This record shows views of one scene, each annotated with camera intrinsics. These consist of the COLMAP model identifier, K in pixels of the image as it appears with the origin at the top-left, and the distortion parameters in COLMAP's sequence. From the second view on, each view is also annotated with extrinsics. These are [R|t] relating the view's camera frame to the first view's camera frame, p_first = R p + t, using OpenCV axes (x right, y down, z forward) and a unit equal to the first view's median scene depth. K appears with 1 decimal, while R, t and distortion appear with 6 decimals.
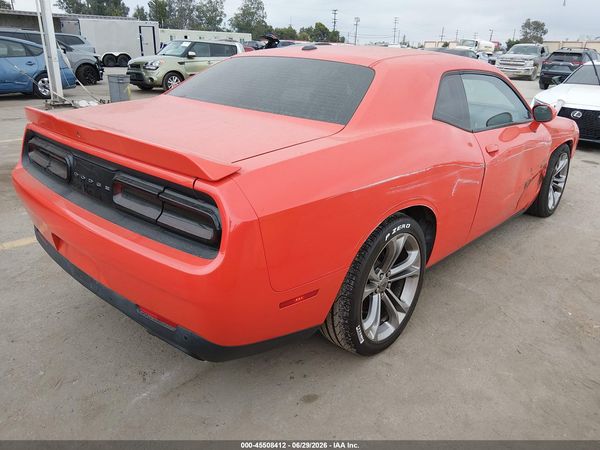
lens RADIAL K [[465.1, 0, 297.7], [0, 465.1, 233.3], [0, 0, 1]] dist [0.077436, -0.125606]
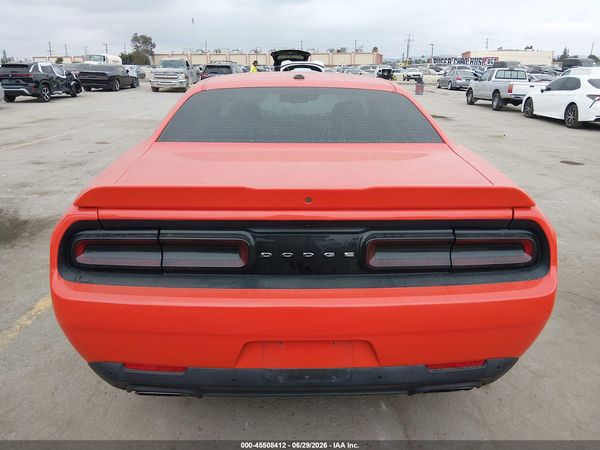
lens RADIAL K [[478.3, 0, 300.0], [0, 478.3, 225.0], [0, 0, 1]] dist [0.074840, -0.119638]
pose [[0.733271, -0.239599, 0.636323, -0.580668], [0.270799, 0.961341, 0.049923, -0.122501], [-0.623684, 0.135708, 0.769806, 0.223715]]
